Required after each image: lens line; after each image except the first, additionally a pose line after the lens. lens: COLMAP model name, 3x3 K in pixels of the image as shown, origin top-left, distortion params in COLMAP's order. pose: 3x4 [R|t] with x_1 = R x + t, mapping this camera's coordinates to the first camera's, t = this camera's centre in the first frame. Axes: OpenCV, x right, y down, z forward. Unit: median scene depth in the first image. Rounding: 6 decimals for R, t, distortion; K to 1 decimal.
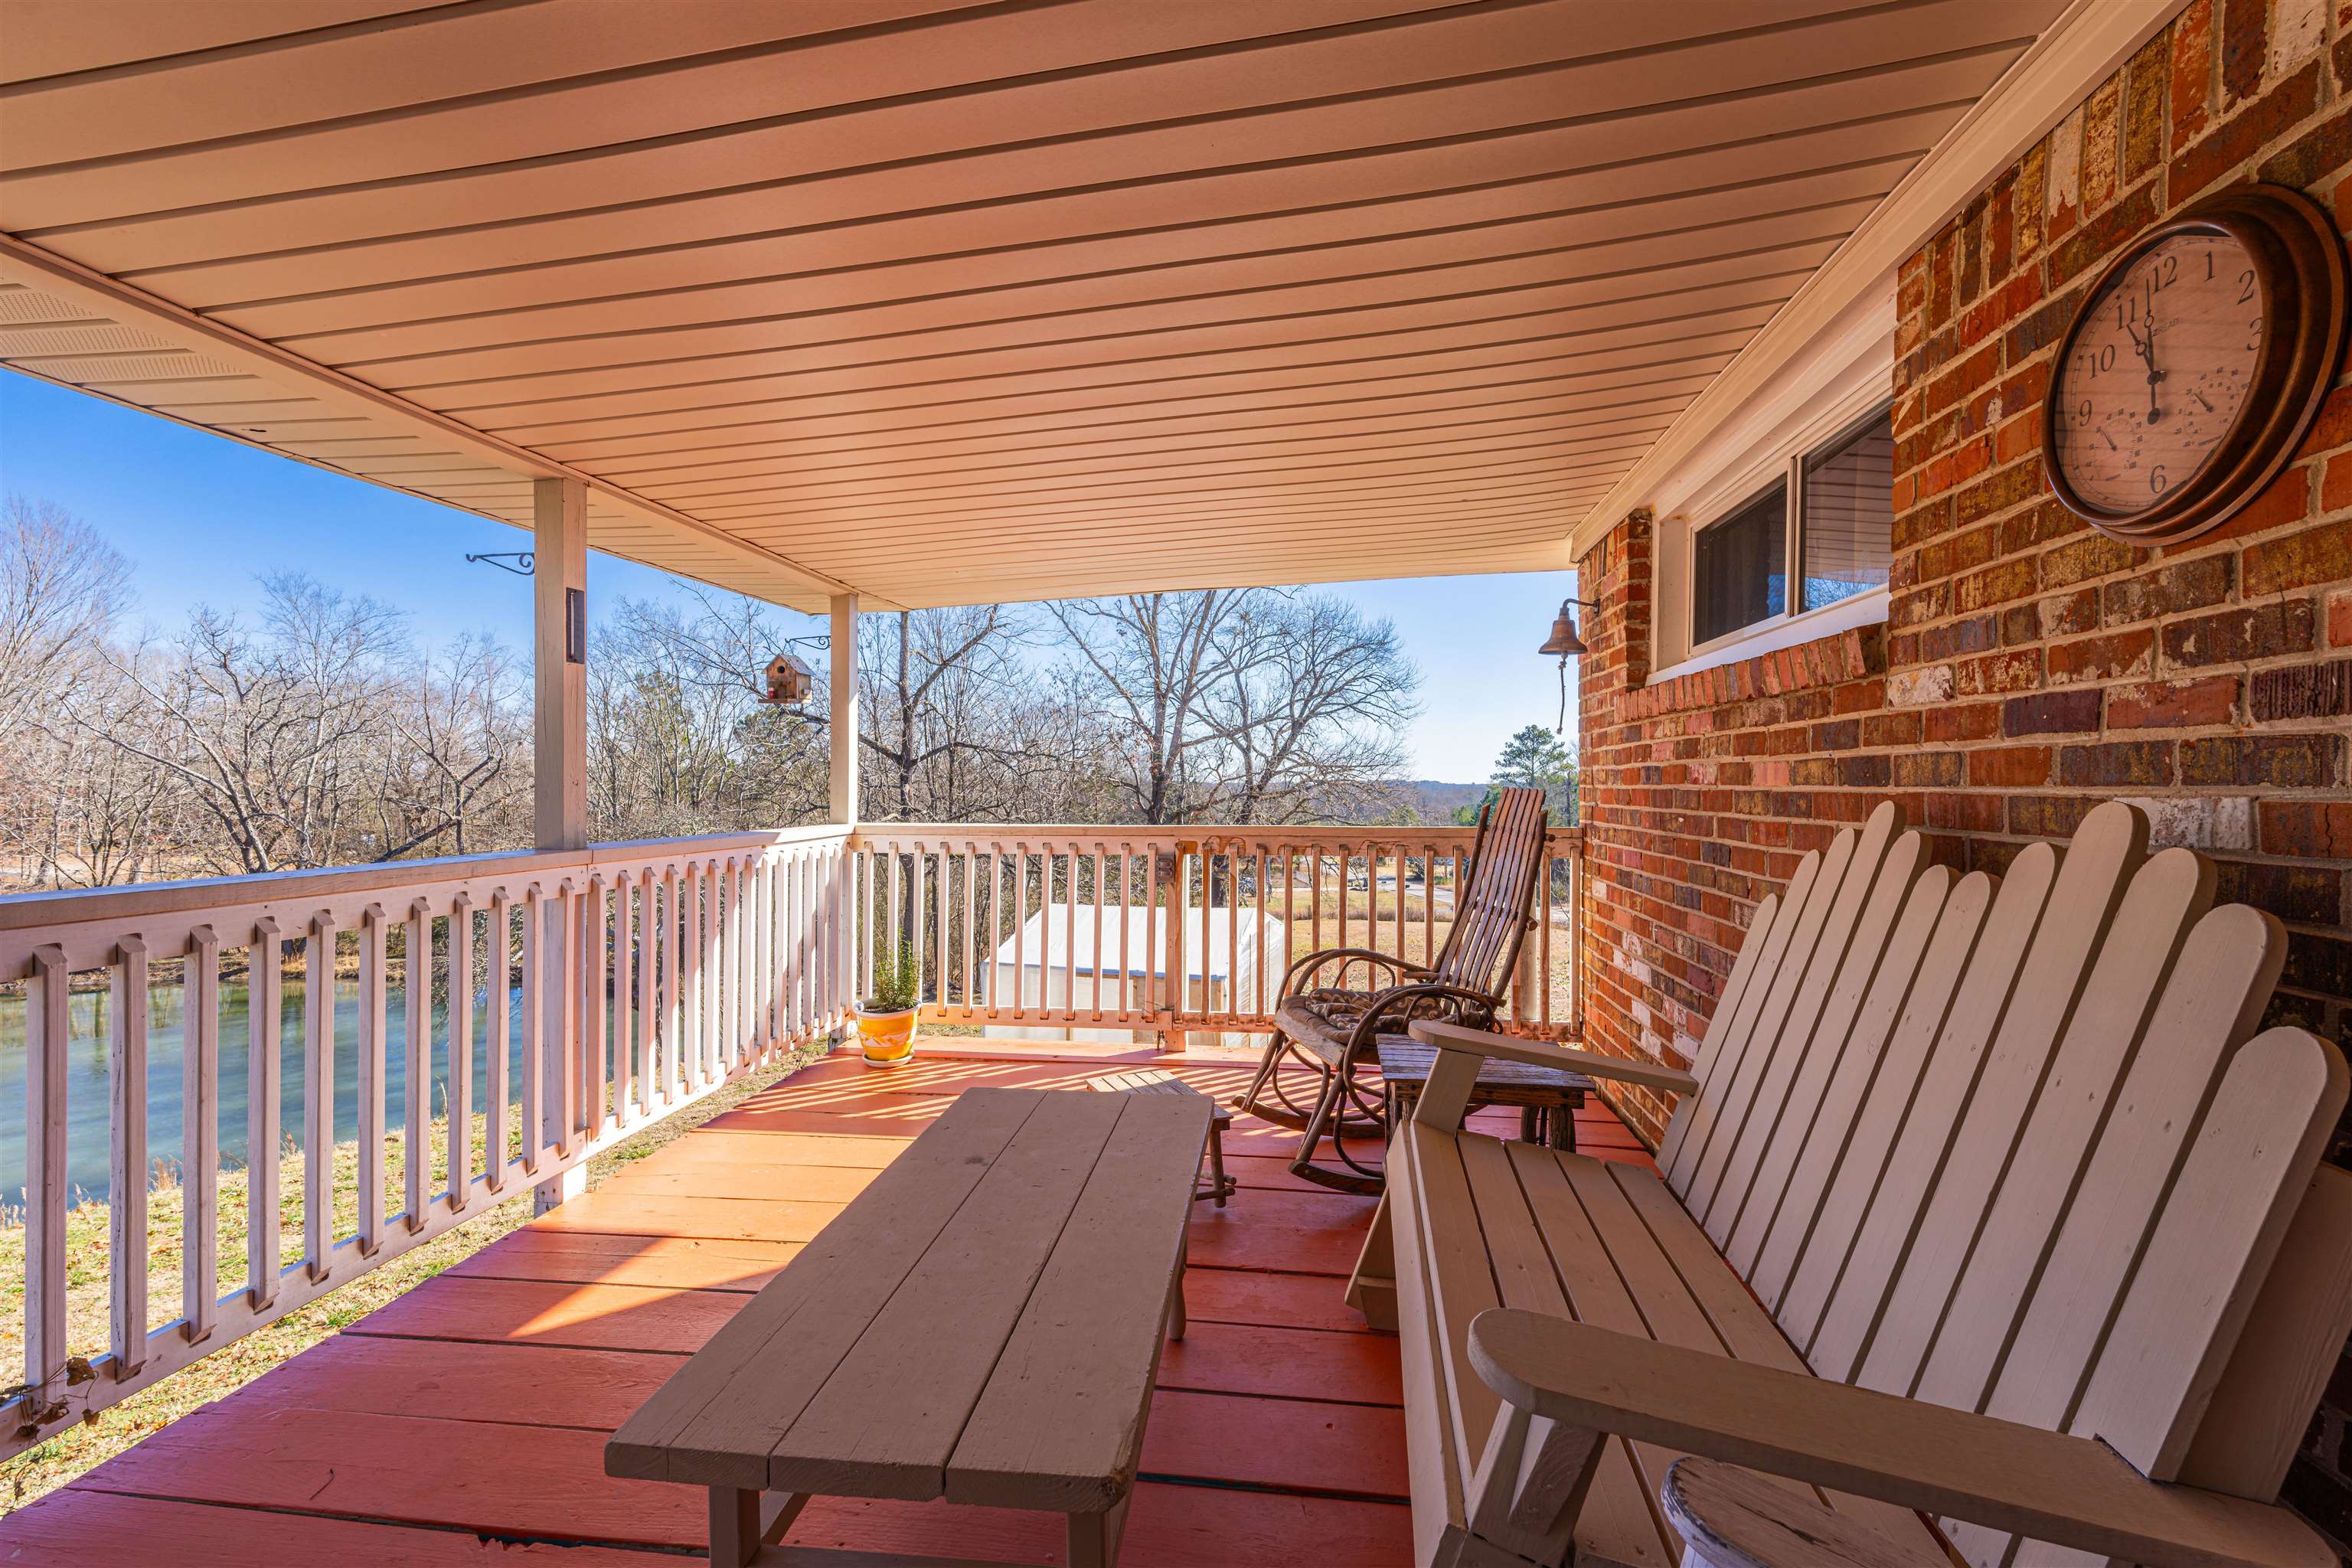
lens RADIAL K [[1026.9, 0, 1183.3], [0, 1026.9, 791.1], [0, 0, 1]] dist [-0.002659, -0.000038]
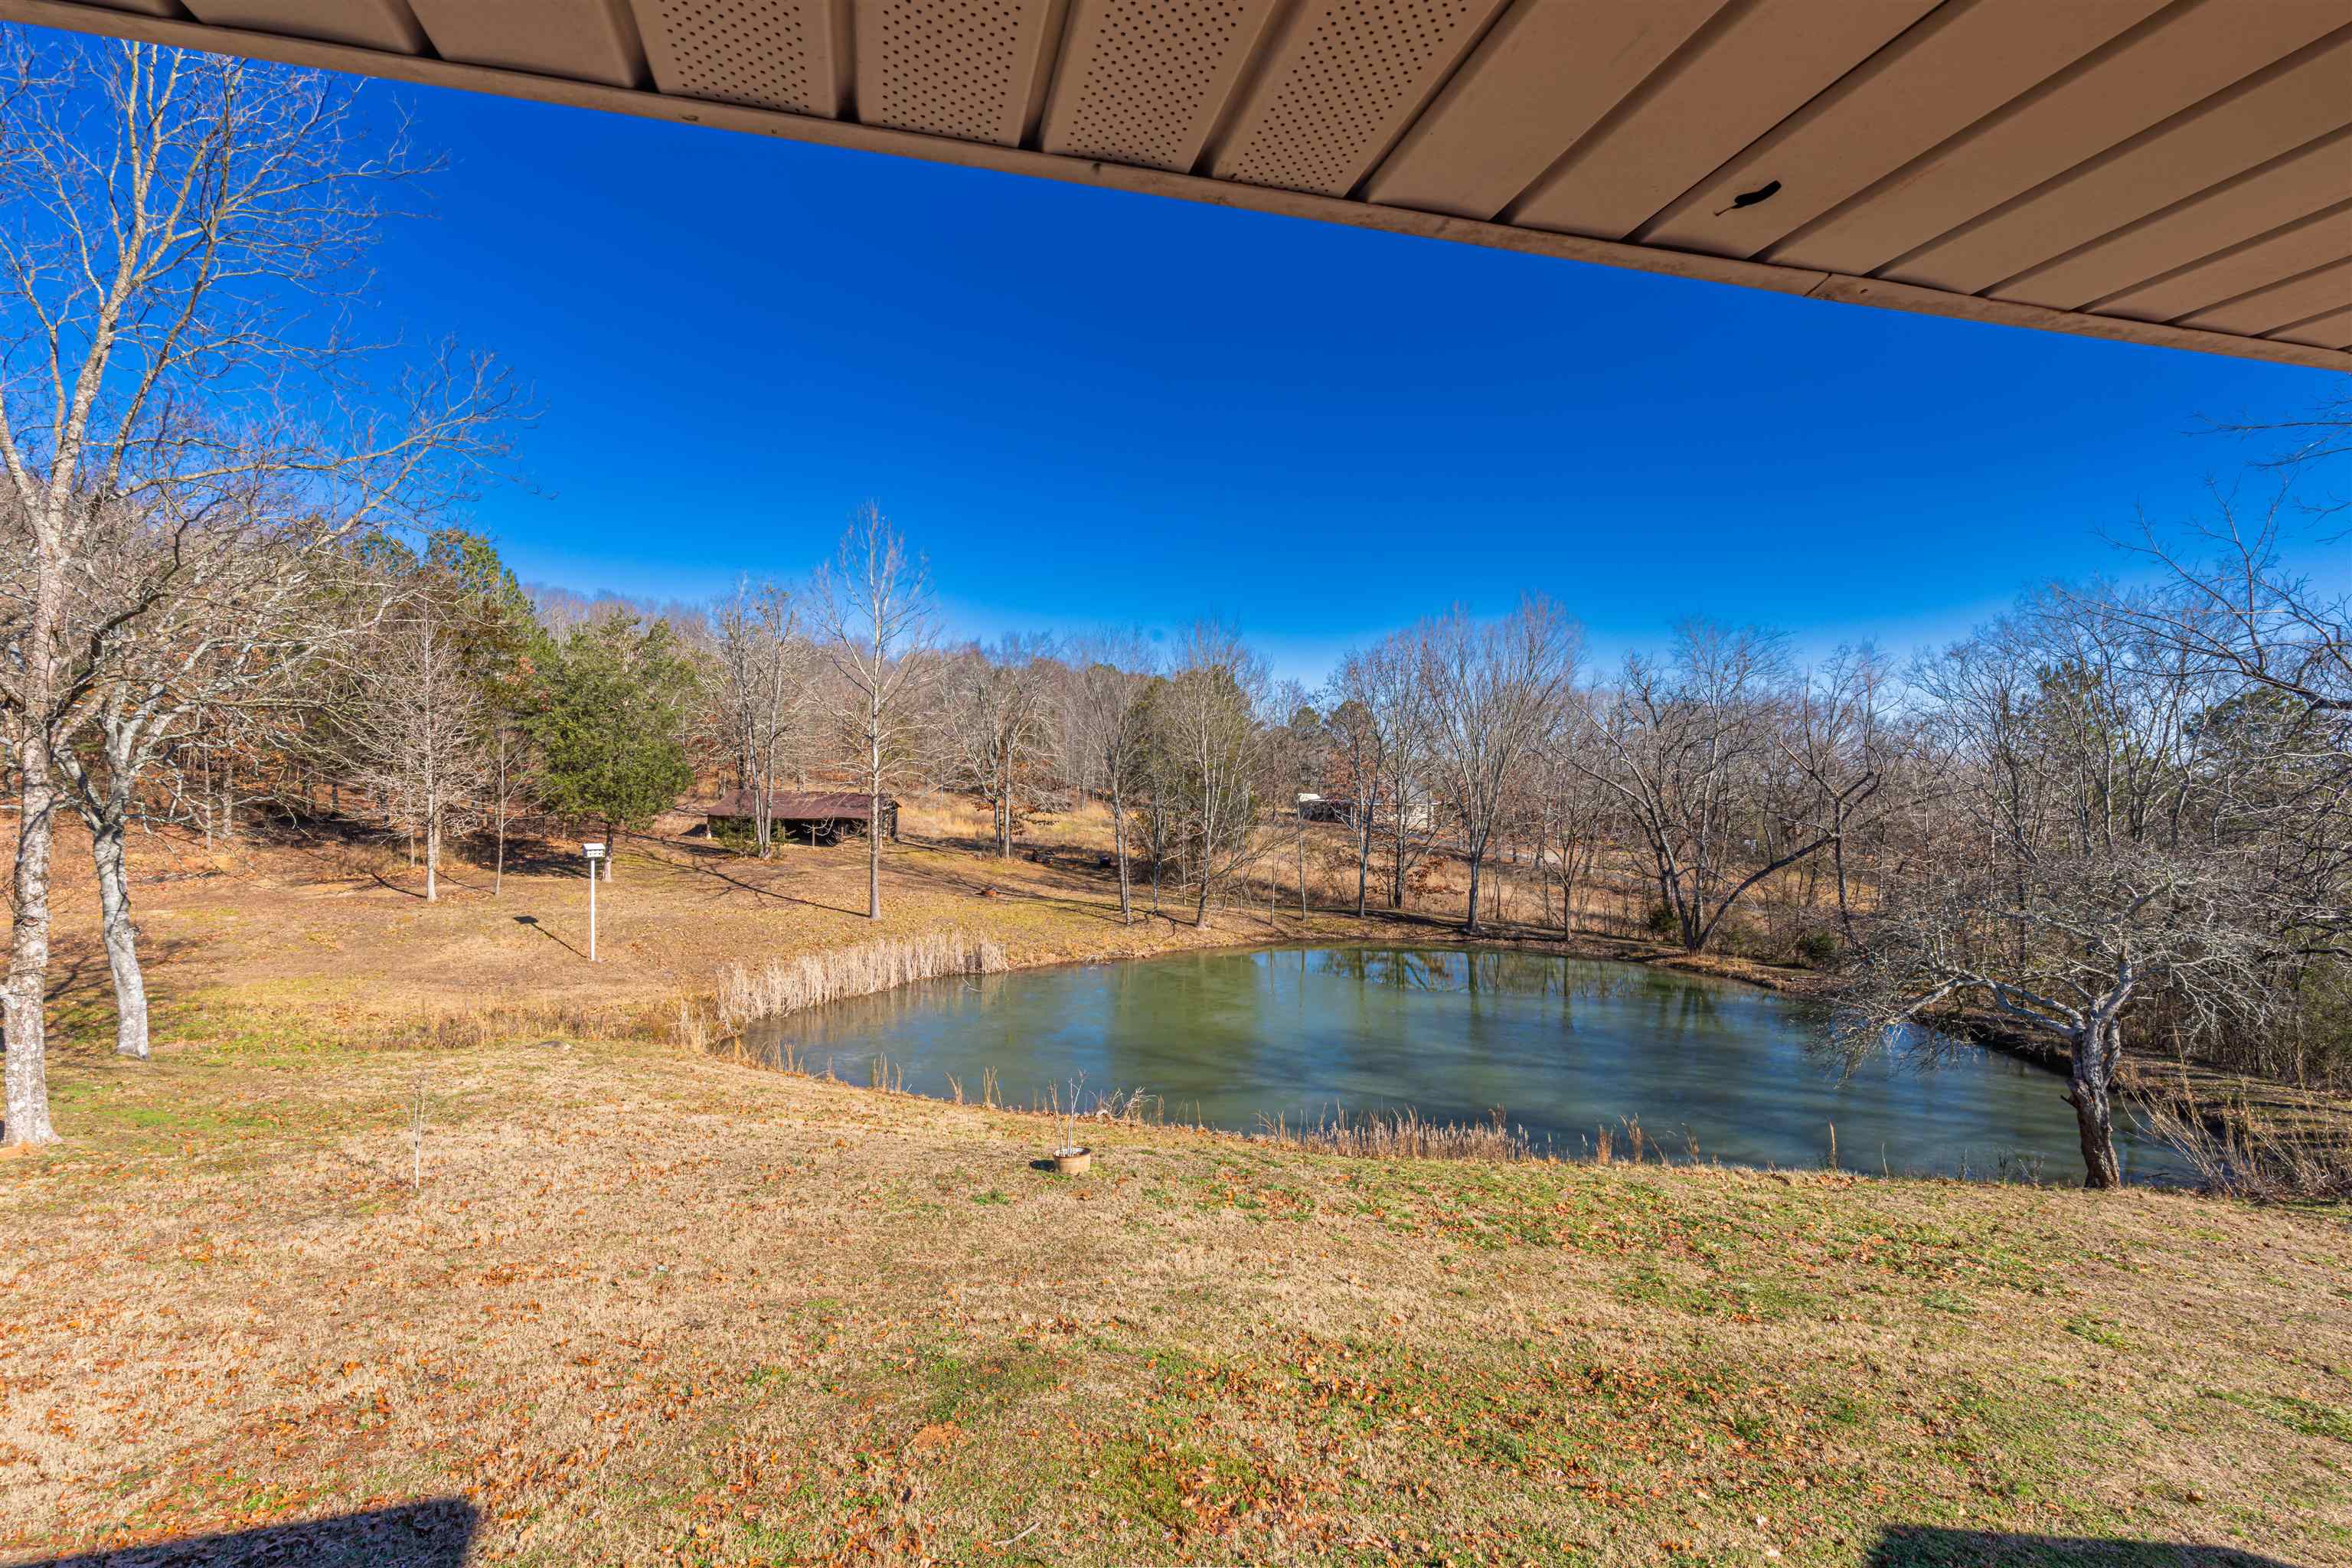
lens RADIAL K [[1026.9, 0, 1178.8], [0, 1026.9, 783.7], [0, 0, 1]] dist [-0.002659, -0.000038]
pose [[0.382614, -0.004080, -0.923899, -0.369088], [-0.008579, 0.999931, -0.007968, -0.087796], [0.923869, 0.010975, 0.382553, 0.385220]]
